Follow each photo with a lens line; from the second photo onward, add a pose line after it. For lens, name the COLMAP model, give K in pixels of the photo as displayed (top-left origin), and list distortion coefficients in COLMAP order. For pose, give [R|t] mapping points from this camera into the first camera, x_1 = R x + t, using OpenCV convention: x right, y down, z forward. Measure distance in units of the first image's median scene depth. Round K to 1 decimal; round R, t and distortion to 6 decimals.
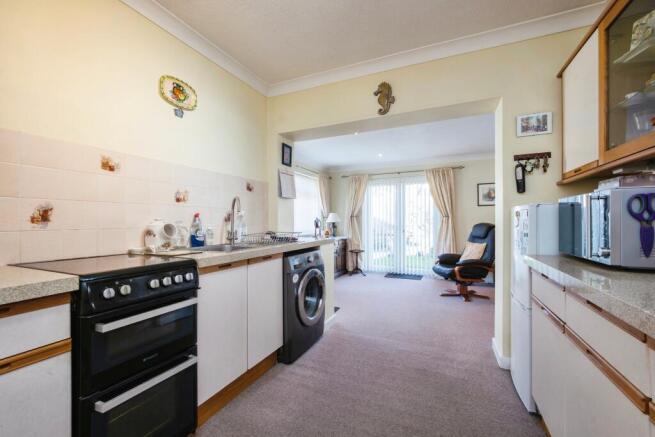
lens RADIAL K [[281.0, 0, 326.2], [0, 281.0, 215.5], [0, 0, 1]] dist [0.004283, -0.001557]
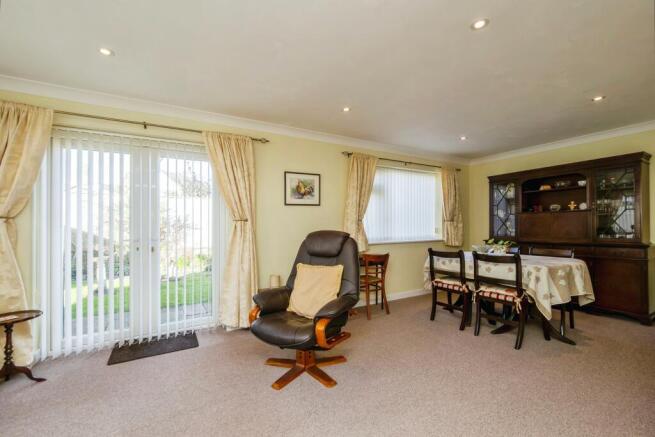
lens RADIAL K [[281.0, 0, 325.4], [0, 281.0, 222.3], [0, 0, 1]] dist [0.004283, -0.001557]
pose [[0.583874, 0.007748, 0.811807, 0.117248], [-0.003016, 0.999968, -0.007375, 0.022124], [-0.811839, 0.001857, 0.583879, 1.043410]]
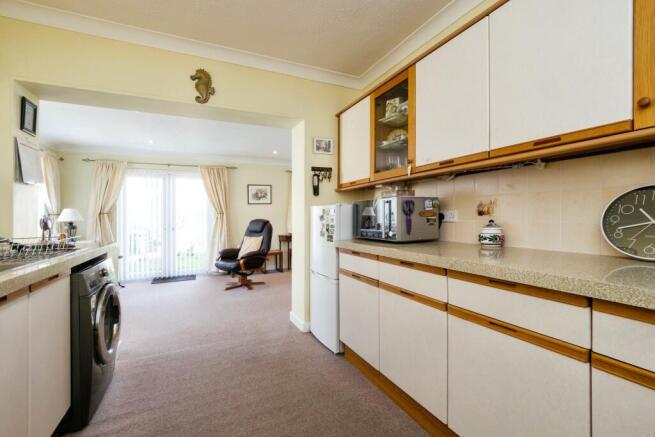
lens RADIAL K [[281.0, 0, 322.8], [0, 281.0, 211.7], [0, 0, 1]] dist [0.004283, -0.001557]
pose [[0.646045, 0.004680, 0.763285, -0.237258], [-0.002040, 0.999988, -0.004405, 0.001483], [-0.763297, 0.001289, 0.646047, 0.092574]]
